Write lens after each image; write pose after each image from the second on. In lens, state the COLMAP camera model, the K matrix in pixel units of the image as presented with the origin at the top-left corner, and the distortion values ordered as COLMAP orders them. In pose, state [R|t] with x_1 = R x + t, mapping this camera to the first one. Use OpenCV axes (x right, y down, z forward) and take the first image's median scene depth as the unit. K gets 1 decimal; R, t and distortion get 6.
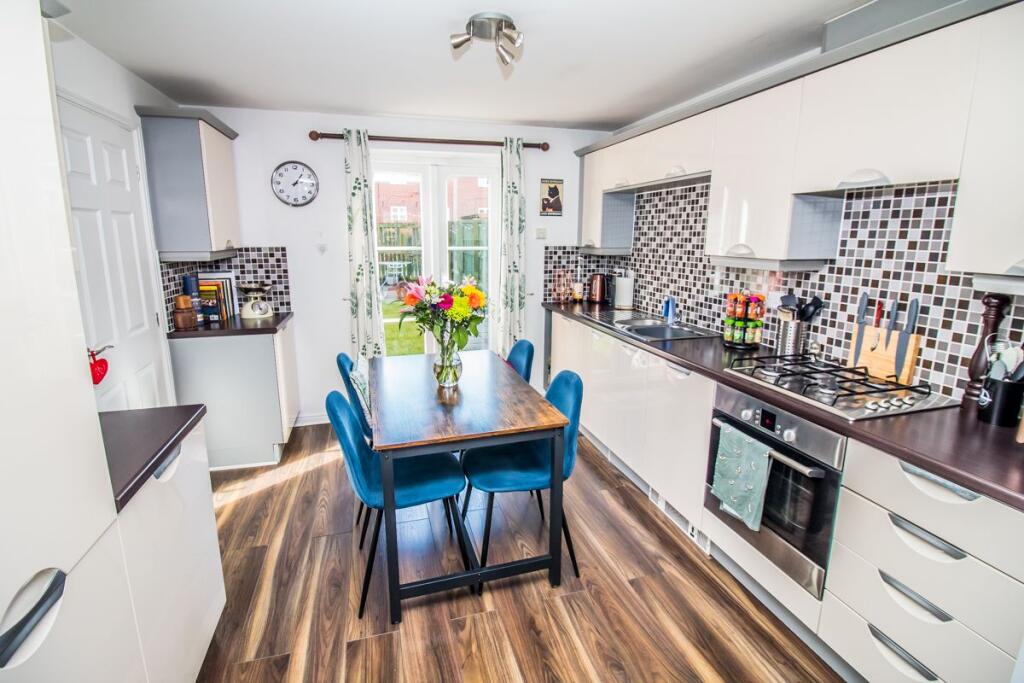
lens RADIAL K [[471.3, 0, 506.7], [0, 471.3, 324.5], [0, 0, 1]] dist [0.010356, -0.016229]
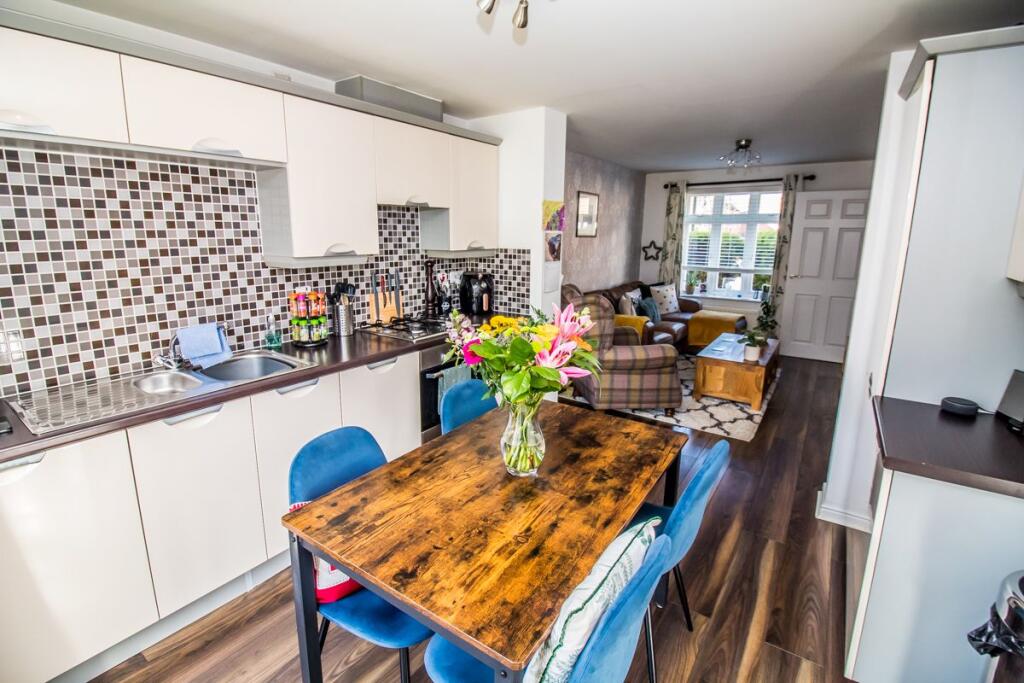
lens RADIAL K [[471.3, 0, 506.7], [0, 471.3, 324.5], [0, 0, 1]] dist [0.010356, -0.016229]
pose [[-0.628344, -0.156628, 0.762005, -0.405582], [0.140422, 0.940597, 0.309127, -0.188325], [-0.765157, 0.301240, -0.569024, 0.939281]]
